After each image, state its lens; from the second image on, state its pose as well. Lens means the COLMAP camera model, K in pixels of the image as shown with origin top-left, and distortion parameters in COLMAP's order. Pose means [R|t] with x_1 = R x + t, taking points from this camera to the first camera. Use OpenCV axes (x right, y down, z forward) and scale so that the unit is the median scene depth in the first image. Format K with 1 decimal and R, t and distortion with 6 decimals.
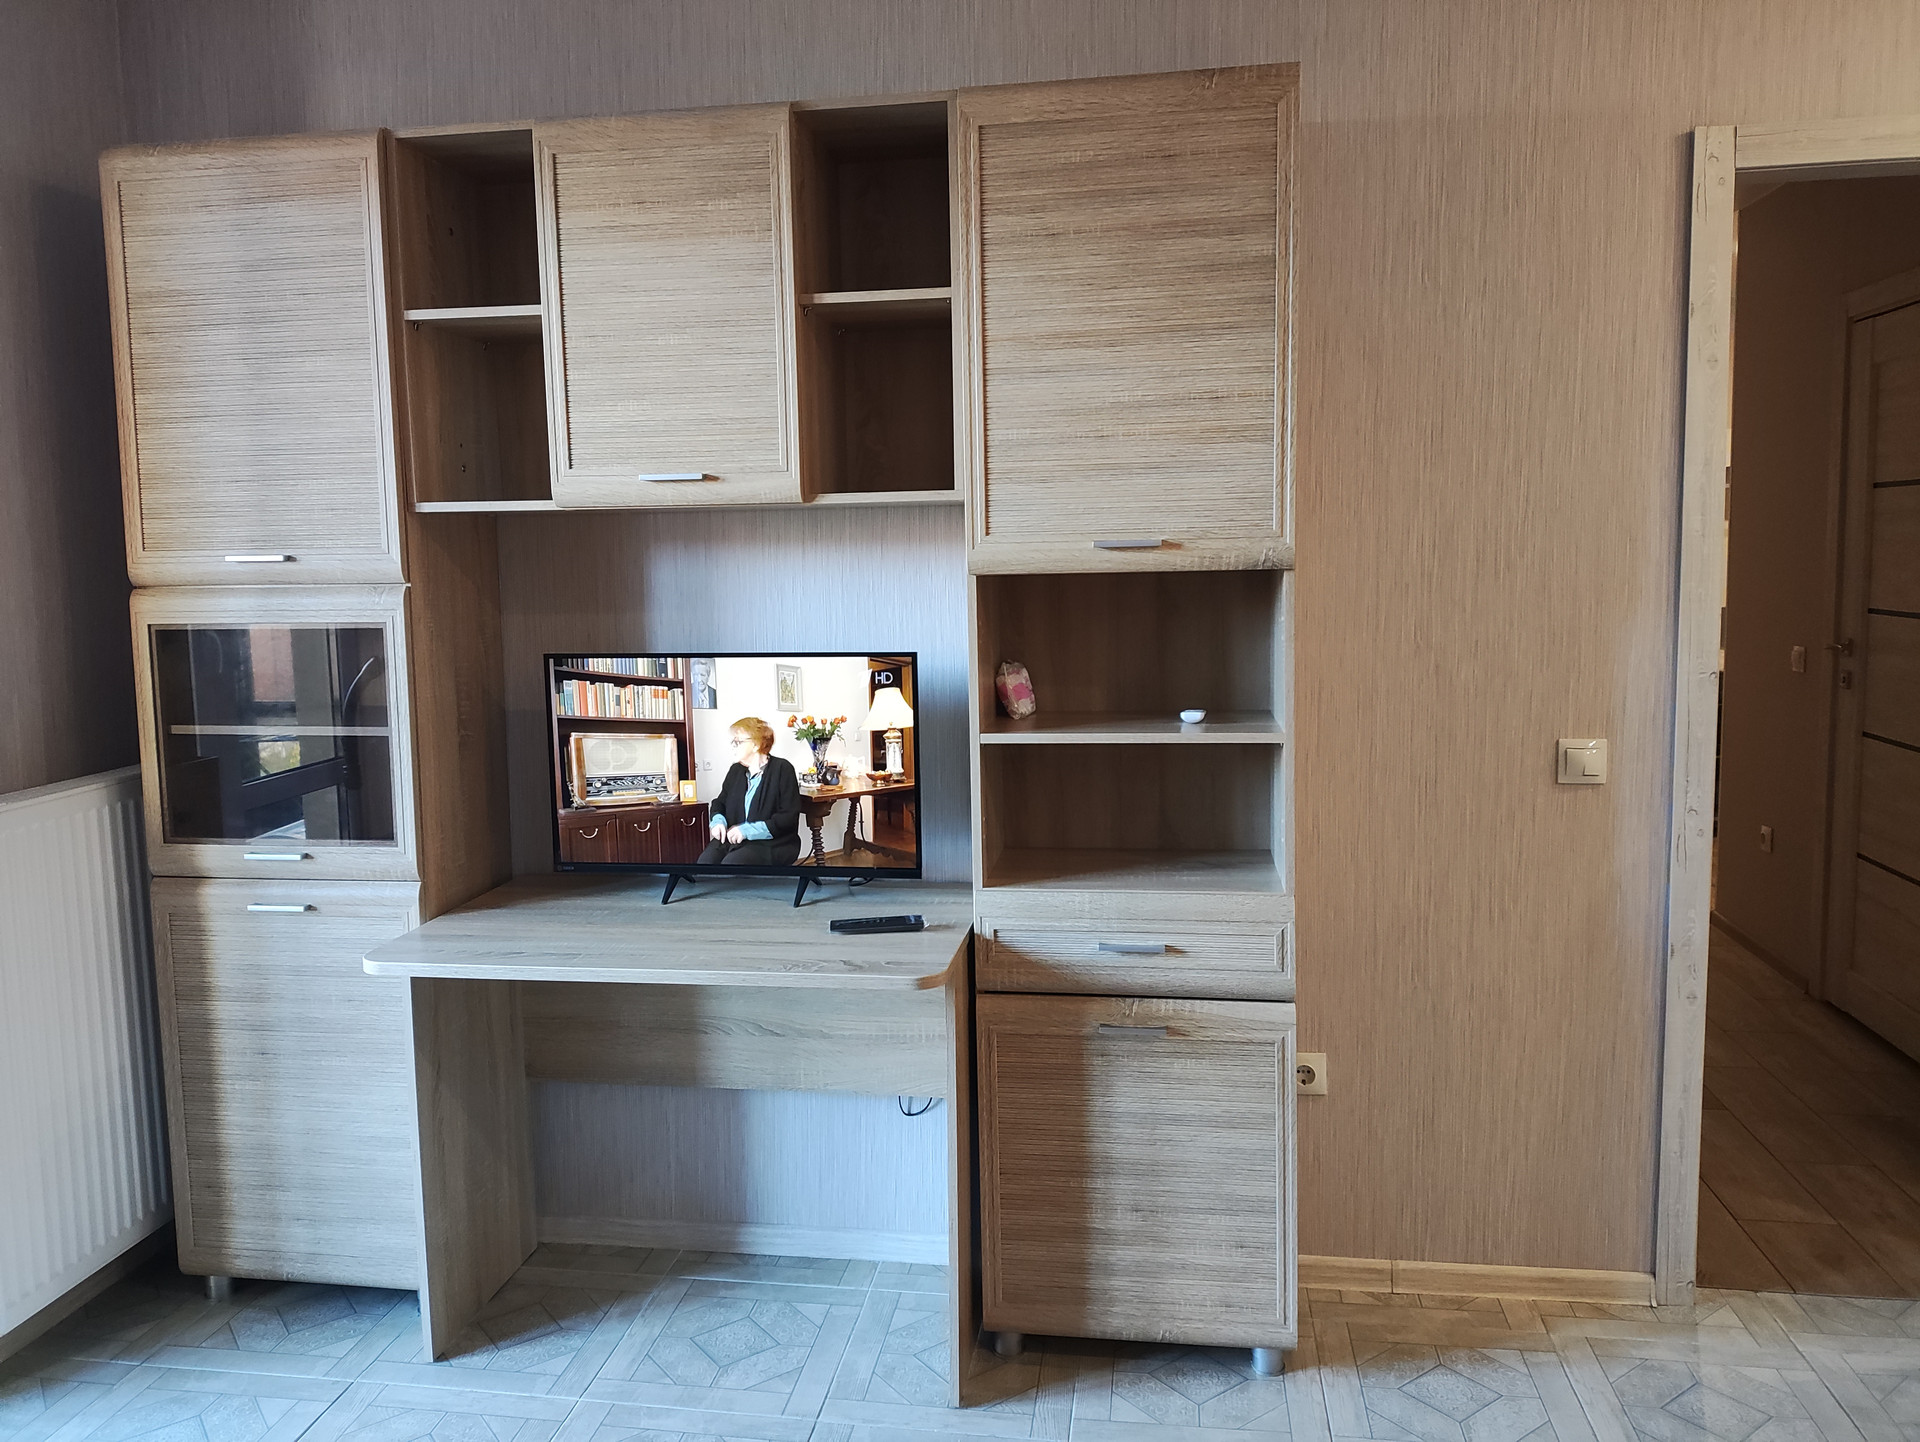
lens RADIAL K [[1408.8, 0, 972.0], [0, 1408.8, 714.1], [0, 0, 1]] dist [0.091509, -0.137974]
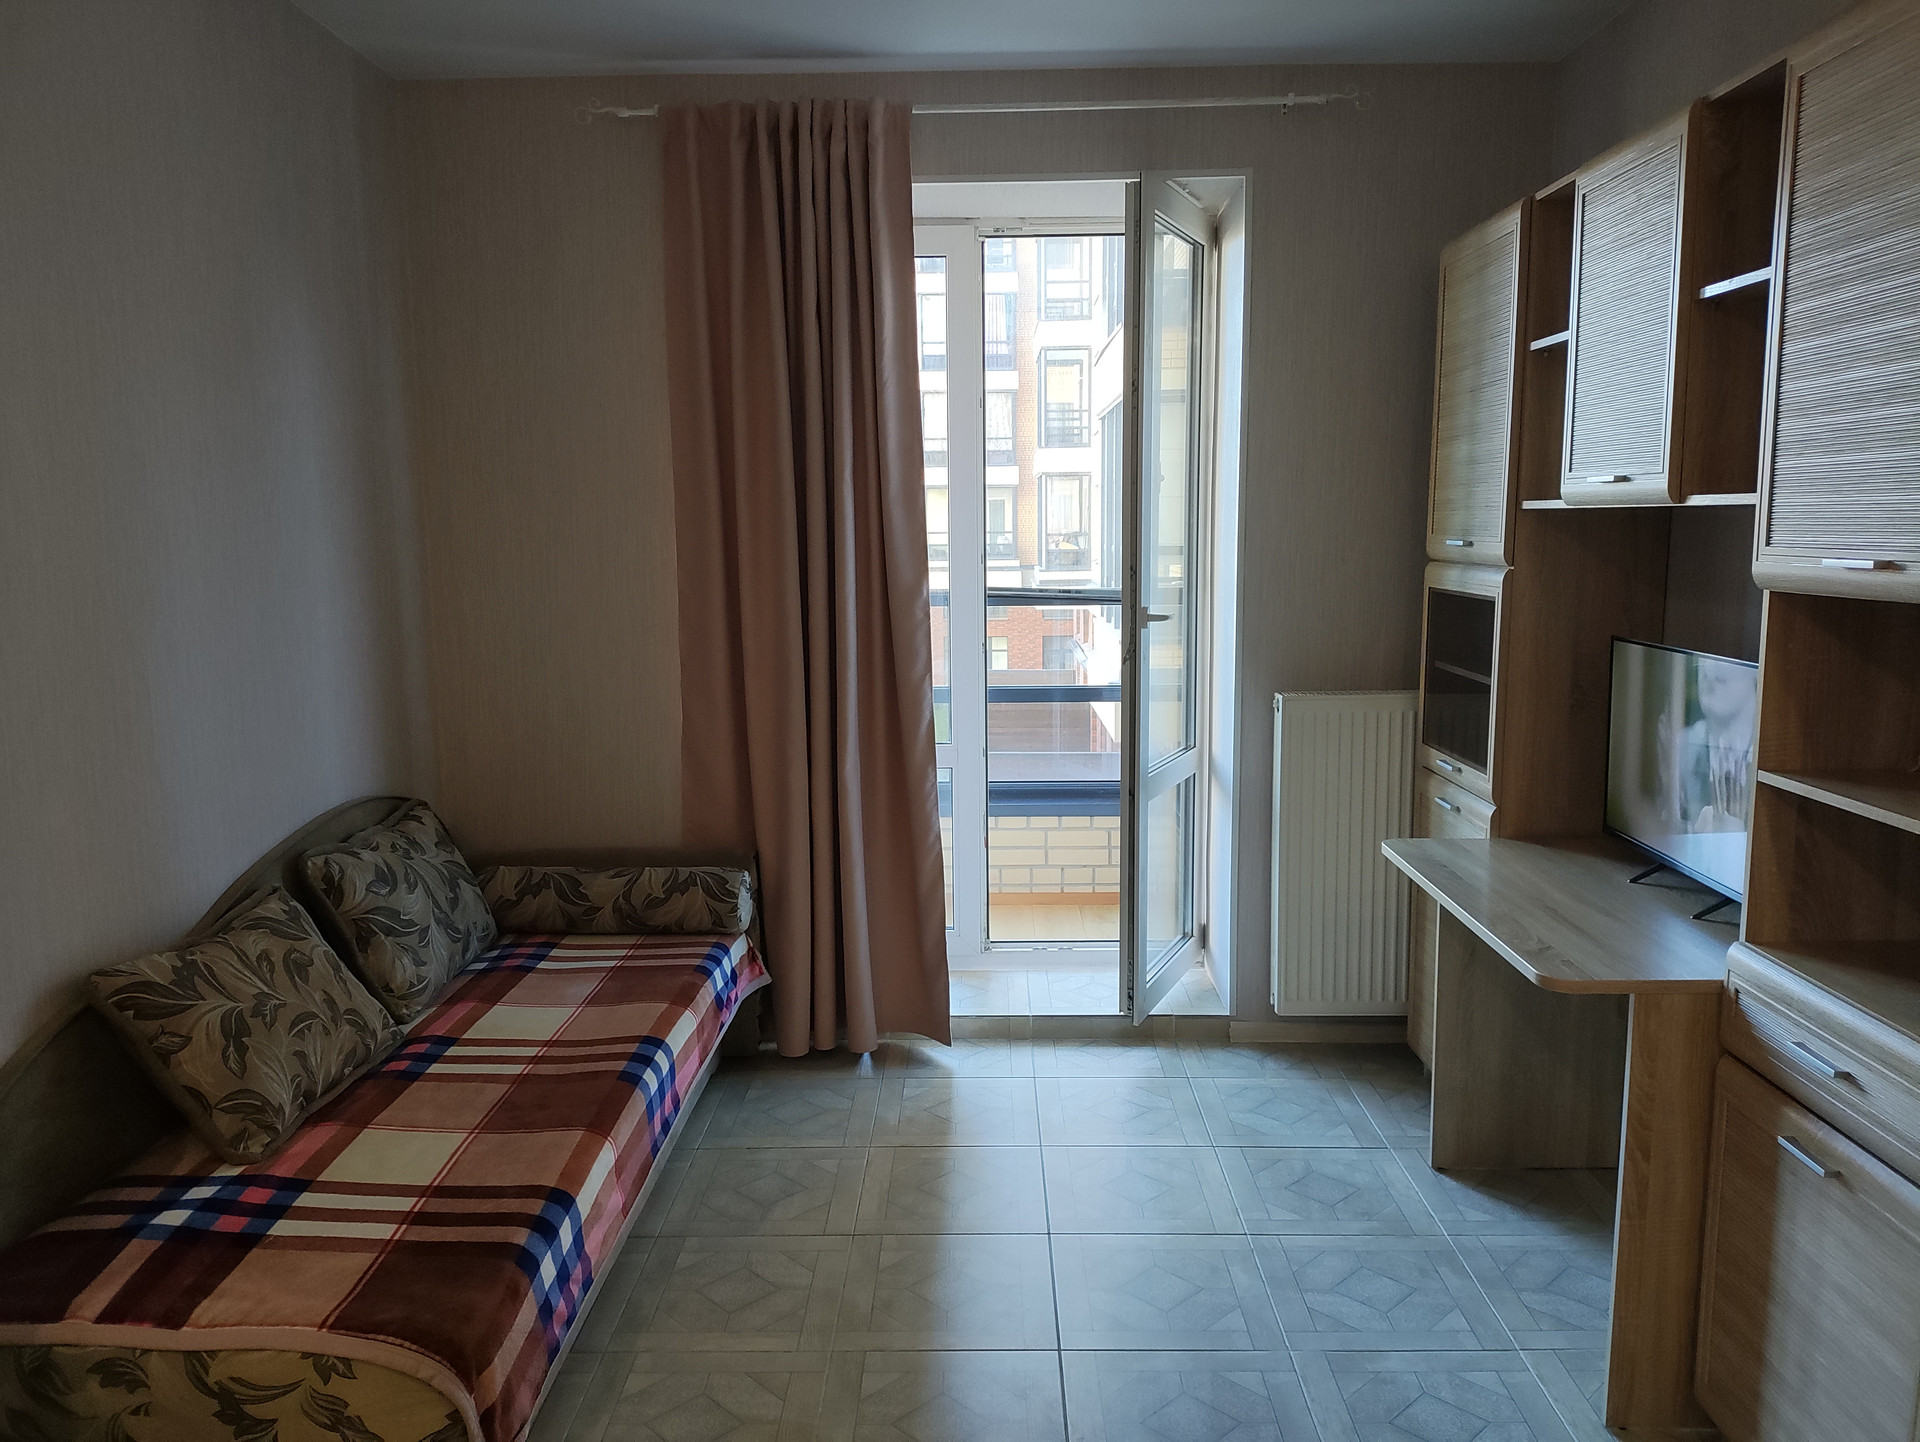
lens RADIAL K [[1427.5, 0, 1005.2], [0, 1427.5, 715.8], [0, 0, 1]] dist [0.112149, -0.217134]
pose [[0.129999, 0.147254, -0.980518, 0.801093], [-0.102900, 0.985574, 0.134371, -0.087305], [0.986160, 0.083428, 0.143276, 0.396253]]
